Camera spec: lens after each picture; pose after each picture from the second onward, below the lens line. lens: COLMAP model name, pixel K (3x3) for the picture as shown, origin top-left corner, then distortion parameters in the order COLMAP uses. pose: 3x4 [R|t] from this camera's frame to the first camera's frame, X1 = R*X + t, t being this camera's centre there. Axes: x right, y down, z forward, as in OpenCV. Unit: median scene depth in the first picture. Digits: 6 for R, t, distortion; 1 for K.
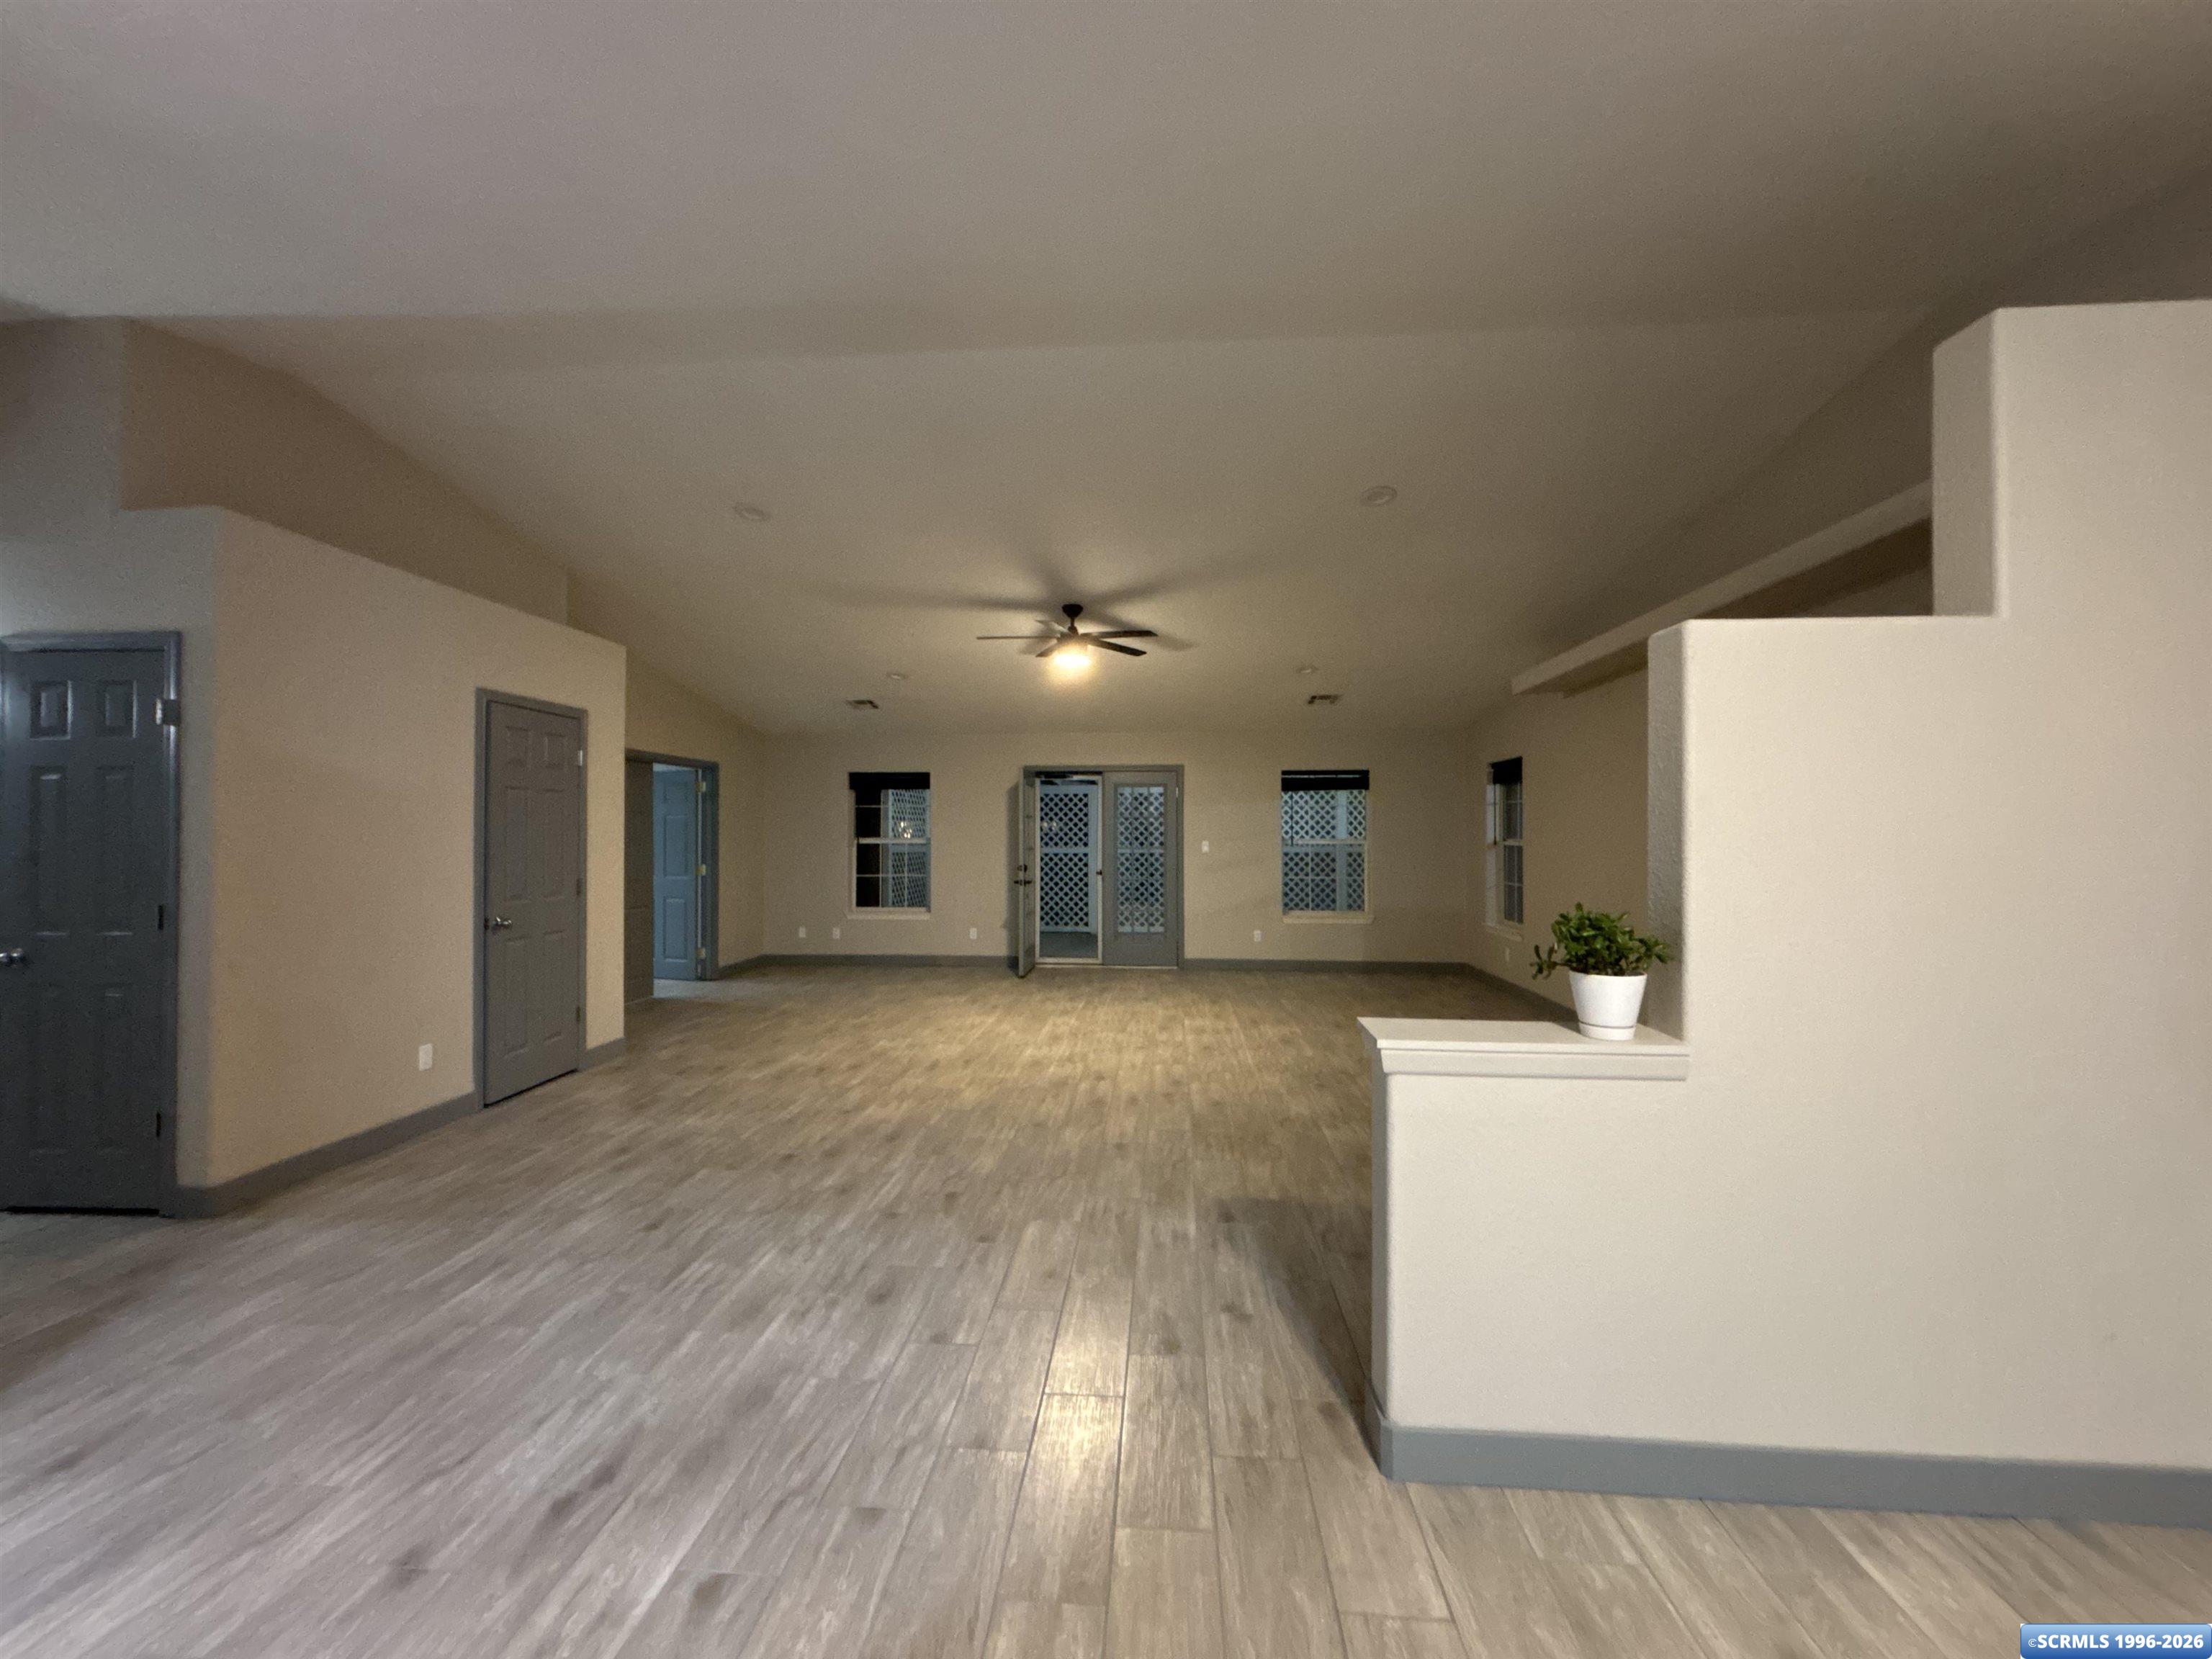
lens RADIAL K [[897.4, 0, 1102.0], [0, 897.4, 831.1], [0, 0, 1]] dist [-0.002088, 0.001259]
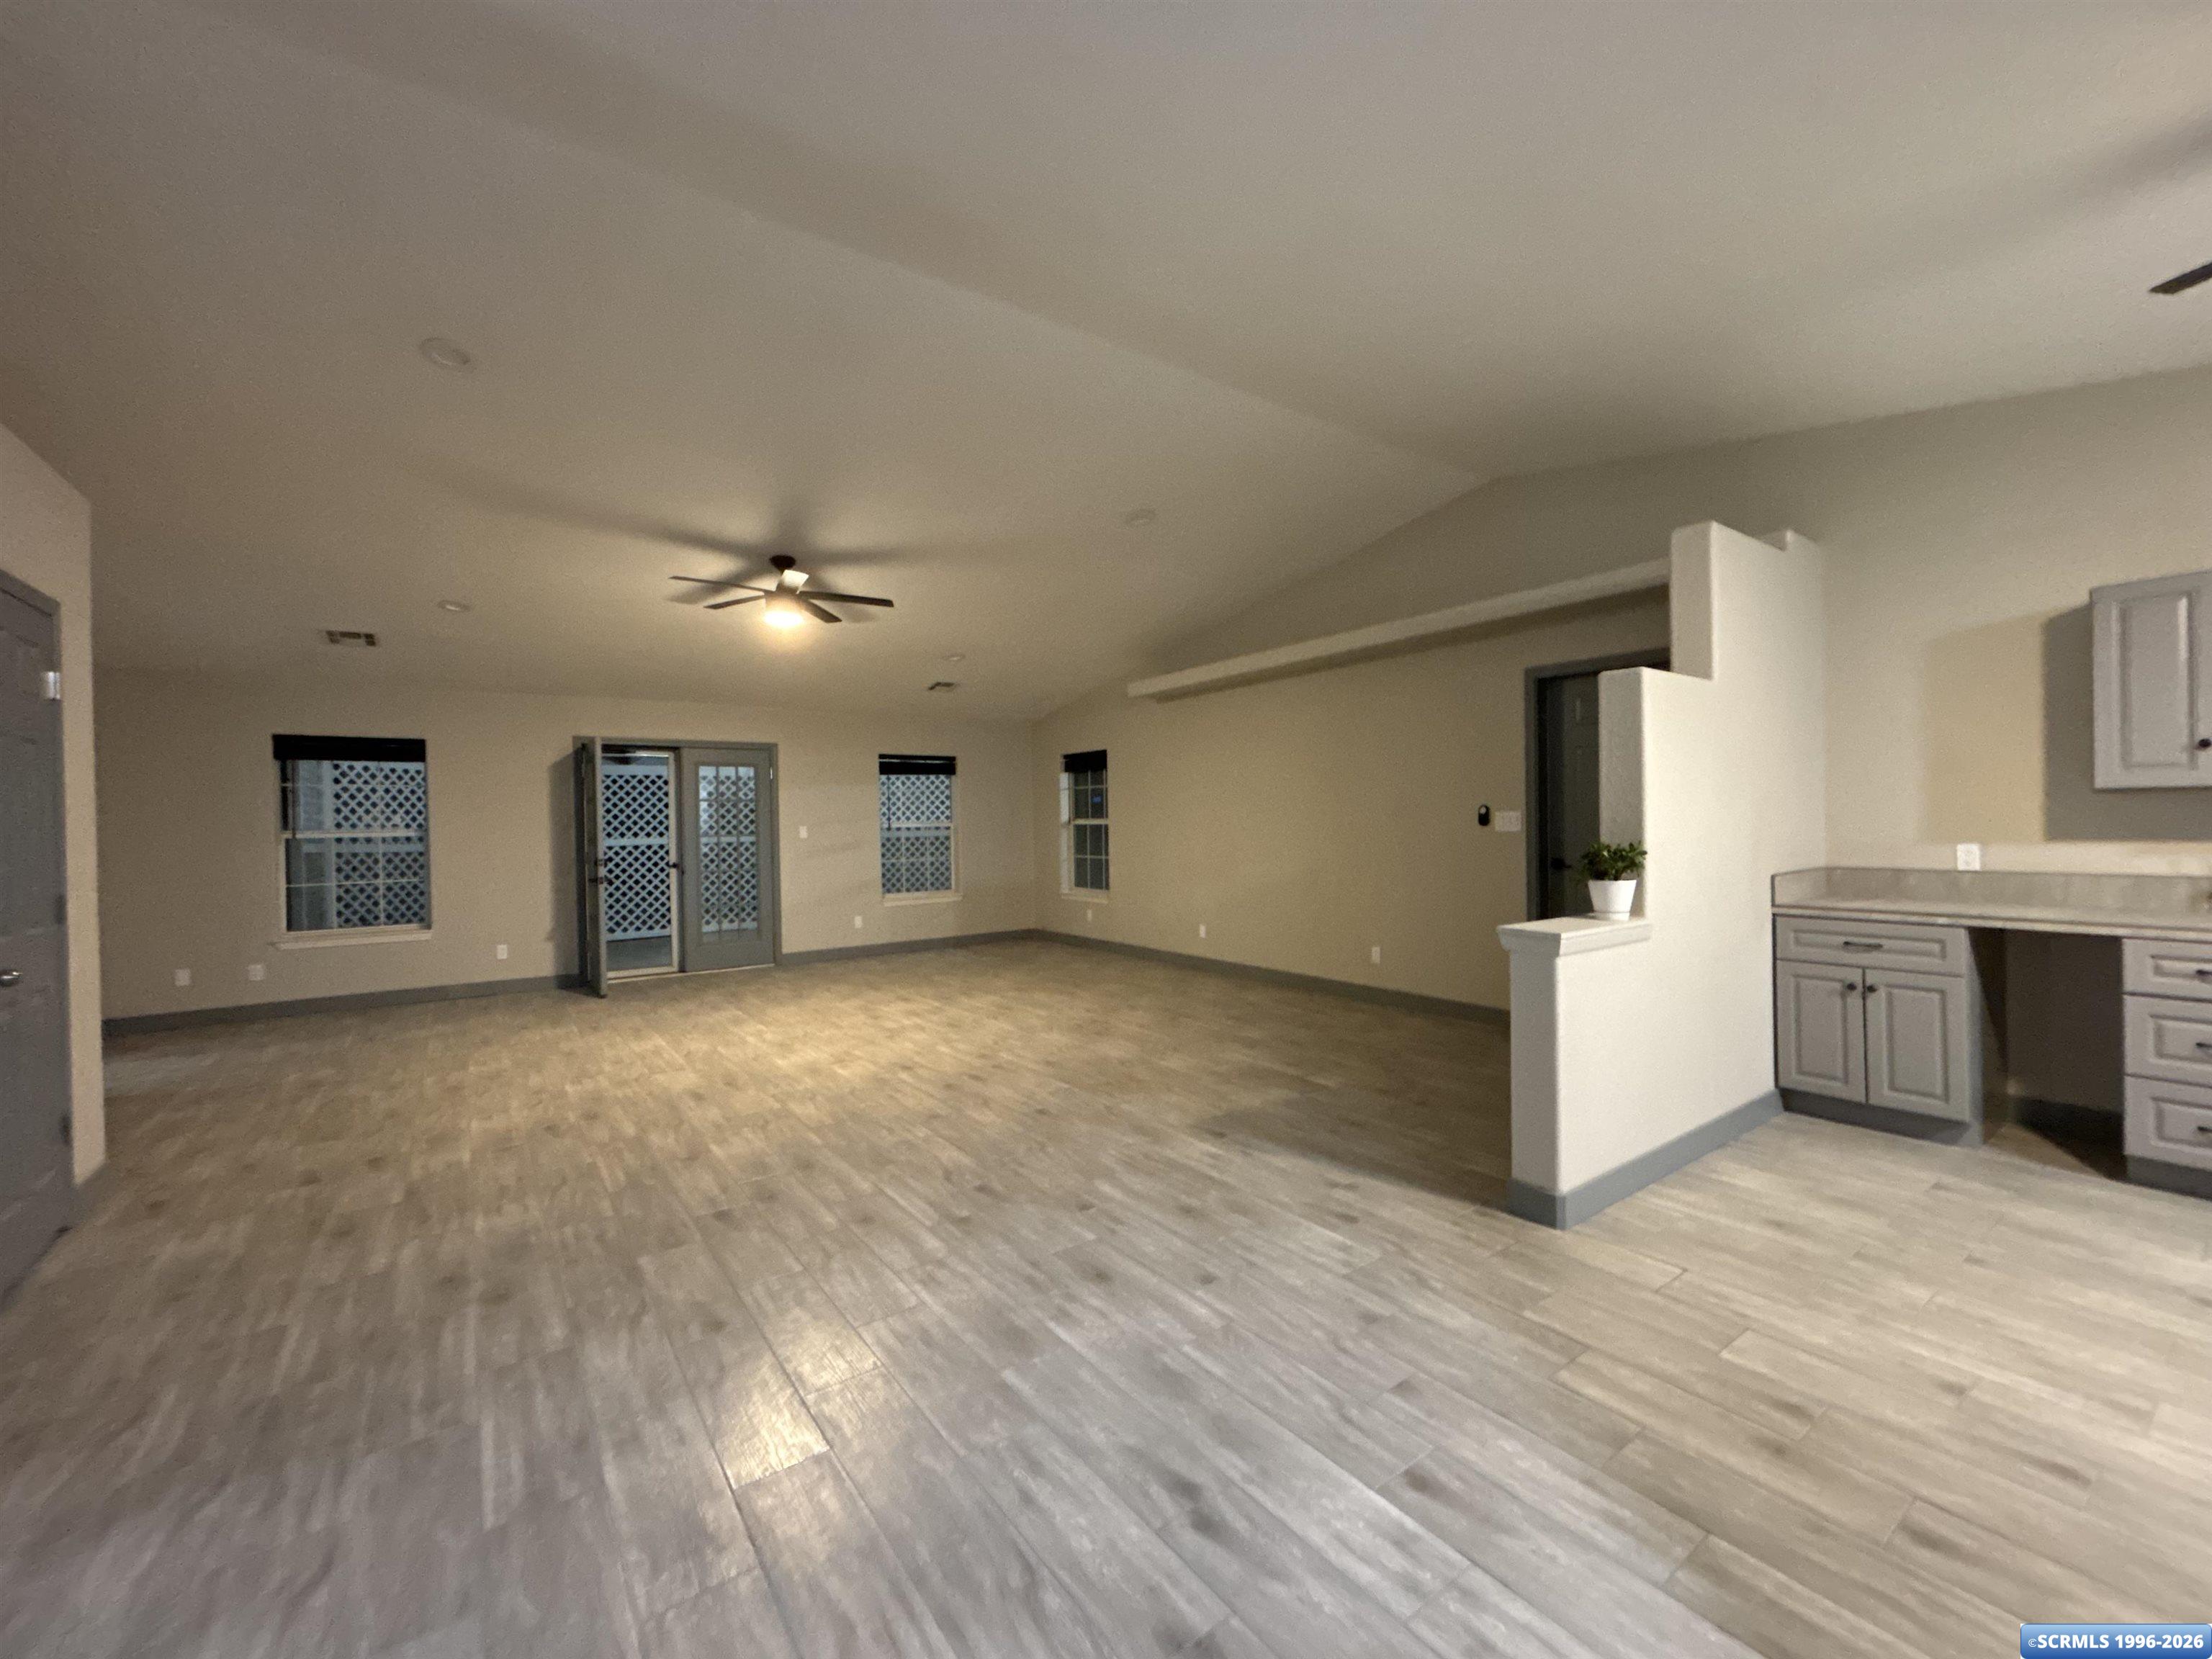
lens RADIAL K [[897.4, 0, 1104.5], [0, 897.4, 831.8], [0, 0, 1]] dist [-0.002088, 0.001259]
pose [[0.764767, -0.019537, 0.644010, -0.526484], [0.013597, 0.999807, 0.014184, 0.016006], [-0.644163, -0.002091, 0.764885, 0.157181]]
